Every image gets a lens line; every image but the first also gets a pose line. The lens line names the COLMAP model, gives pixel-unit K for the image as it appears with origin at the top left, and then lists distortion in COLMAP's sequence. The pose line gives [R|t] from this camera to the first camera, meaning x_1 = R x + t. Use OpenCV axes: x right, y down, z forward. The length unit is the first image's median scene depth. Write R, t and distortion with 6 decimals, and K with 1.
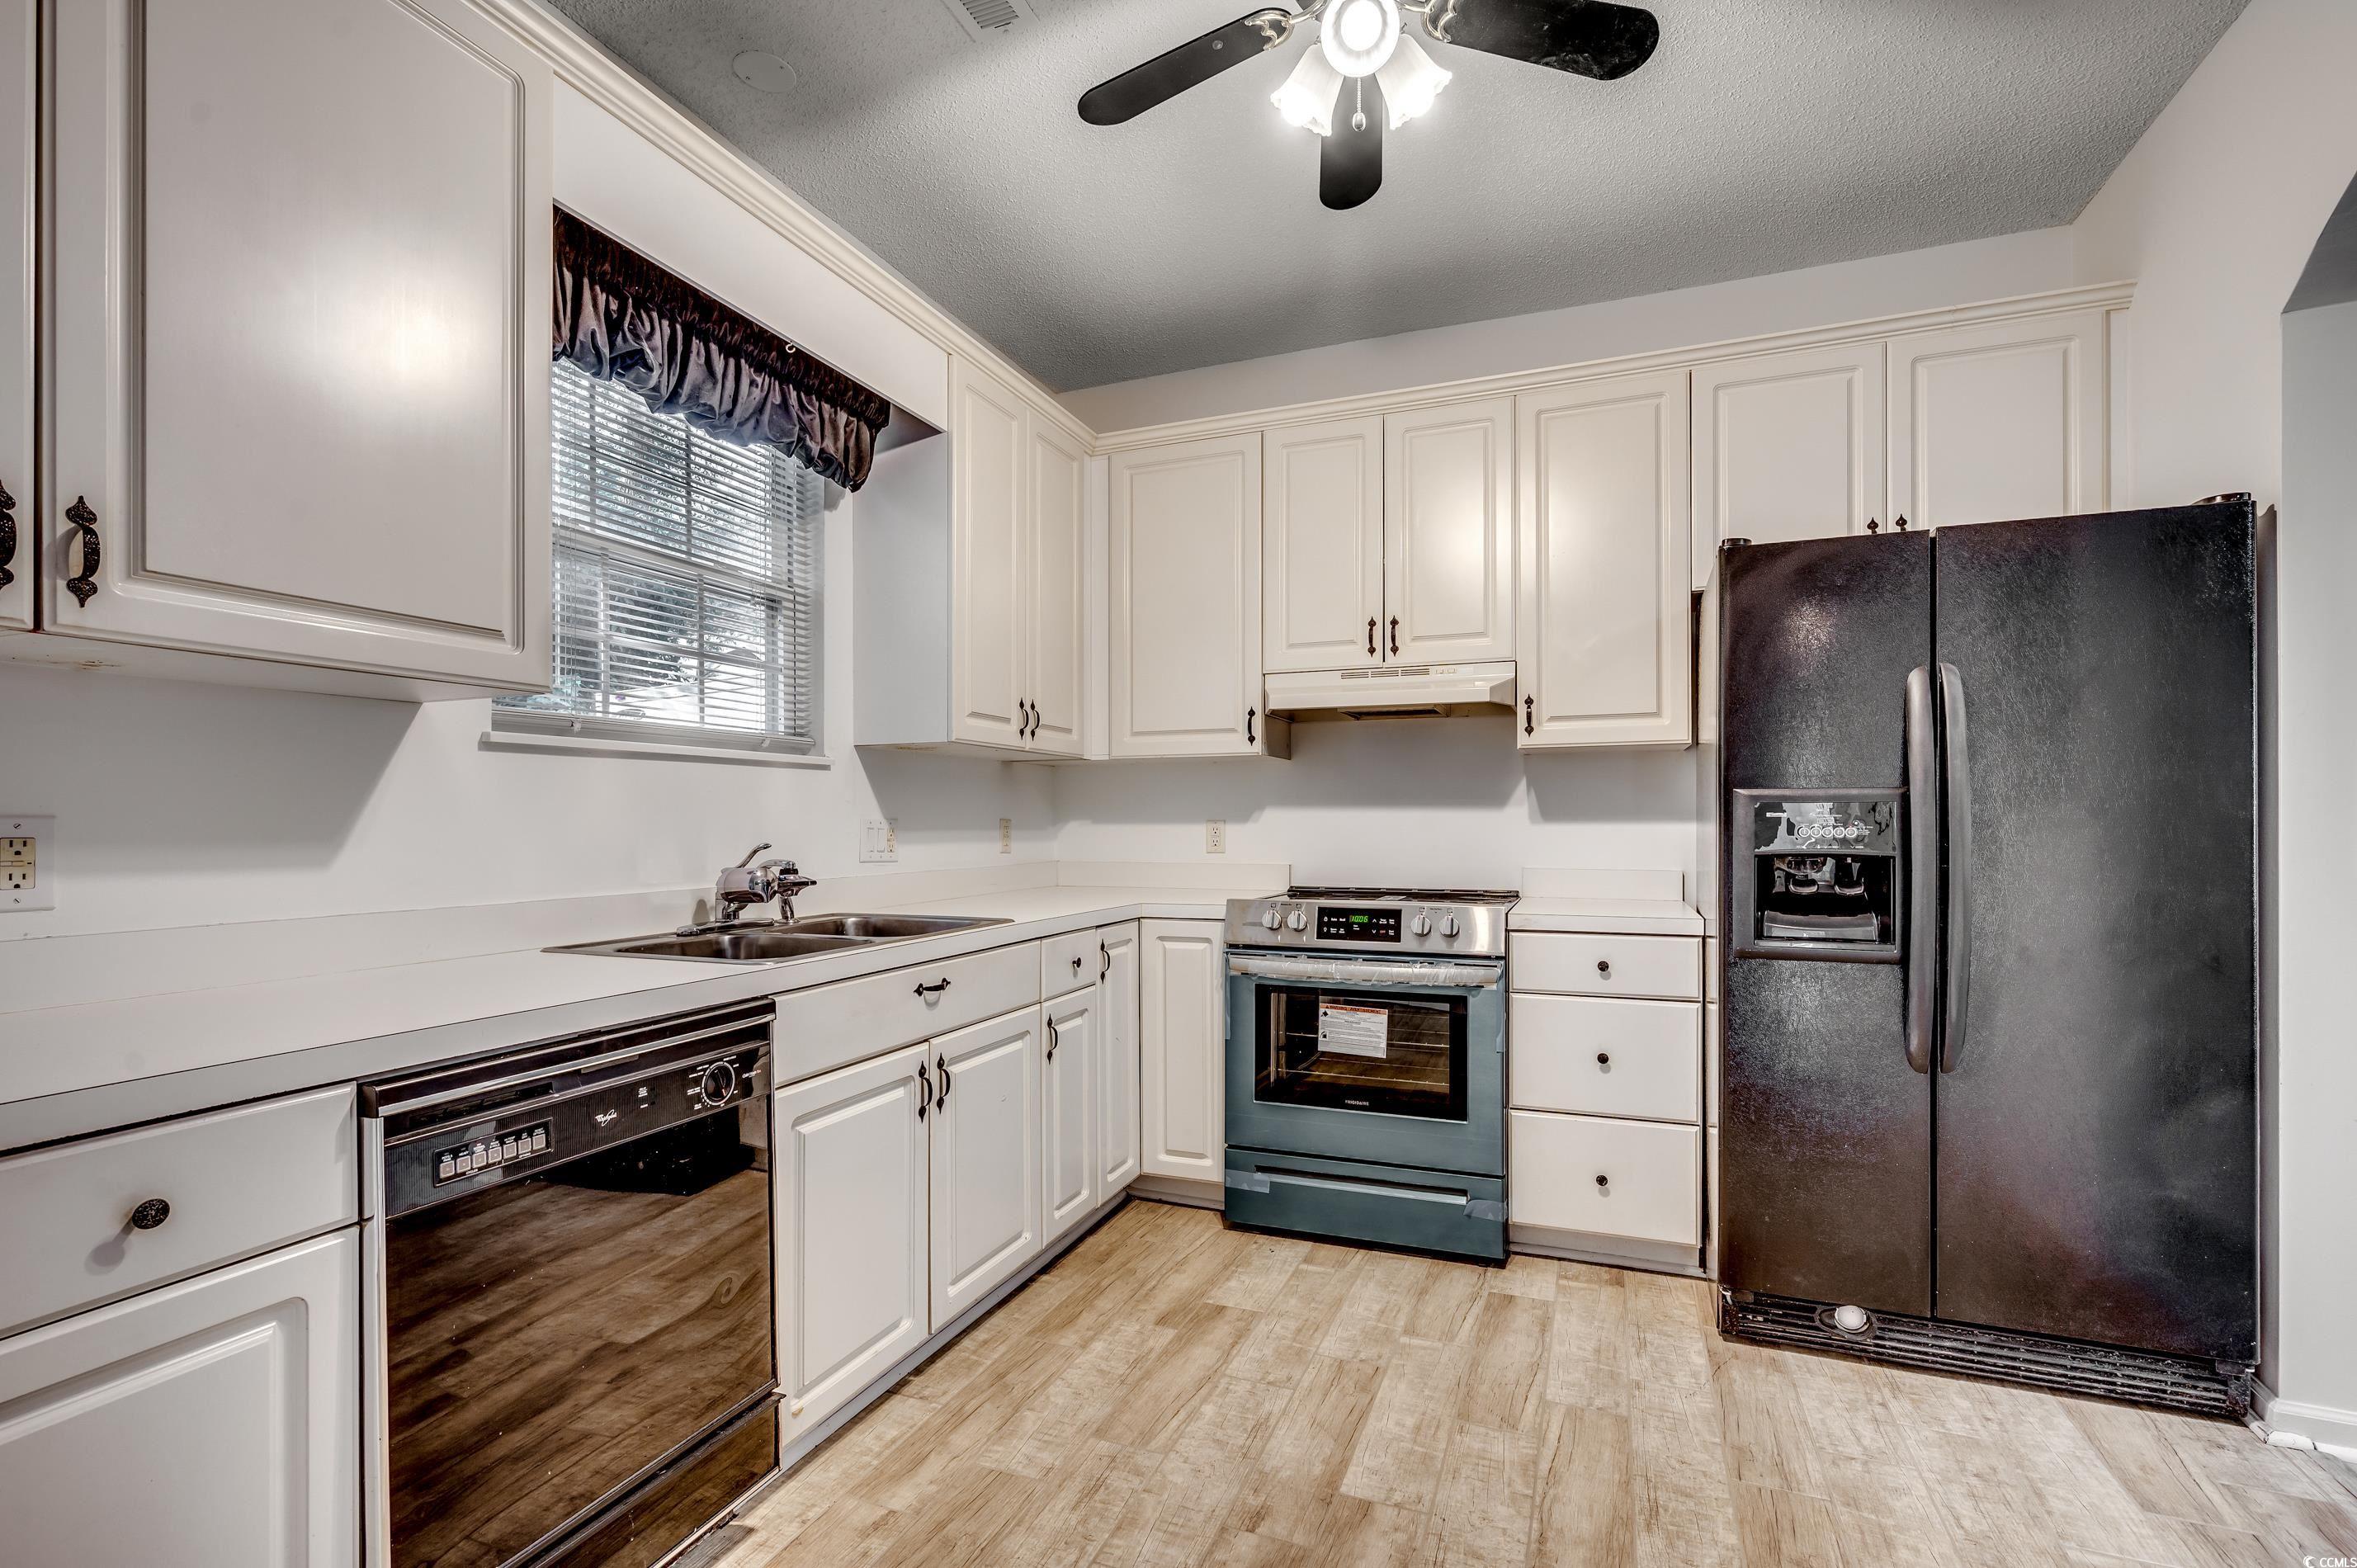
lens RADIAL K [[1054.3, 0, 1188.1], [0, 1054.3, 820.4], [0, 0, 1]] dist [-0.004100, 0.001274]
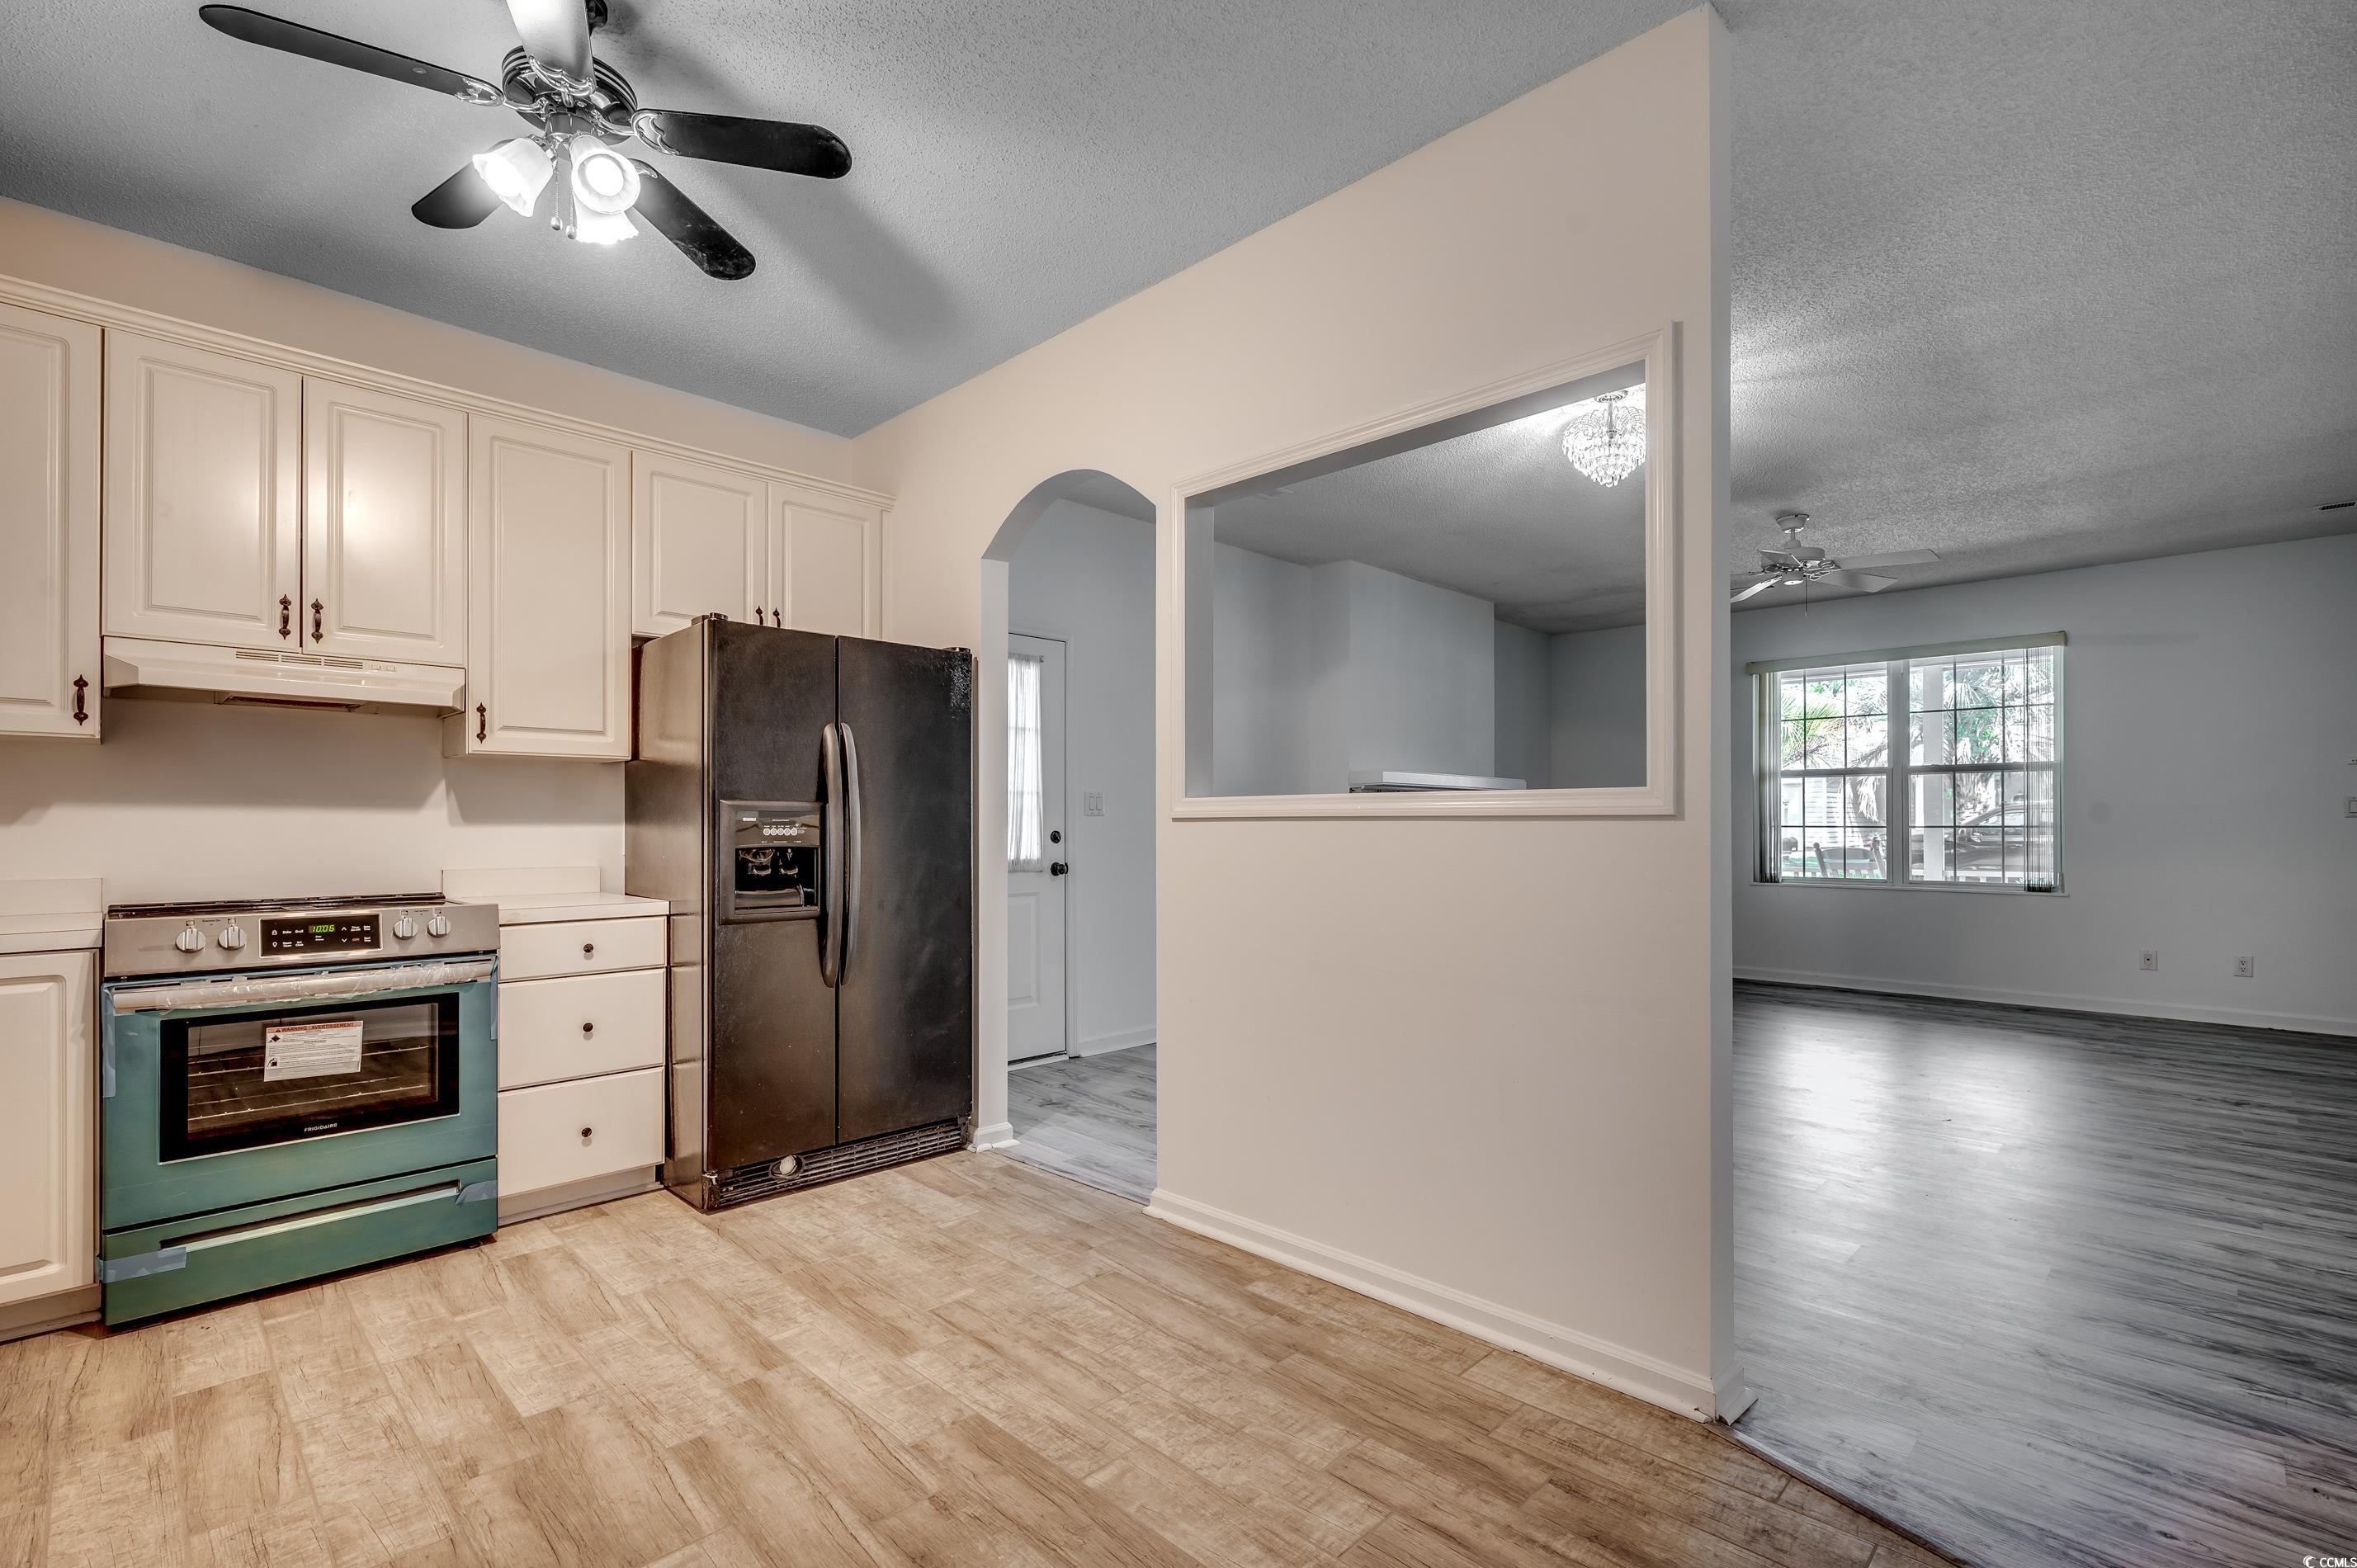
lens RADIAL K [[1054.3, 0, 1185.5], [0, 1054.3, 823.9], [0, 0, 1]] dist [-0.004100, 0.001274]
pose [[0.390190, 0.001225, 0.920734, -0.457653], [-0.002717, 0.999996, -0.000179, -0.000682], [-0.920730, -0.002432, 0.390192, -0.068836]]
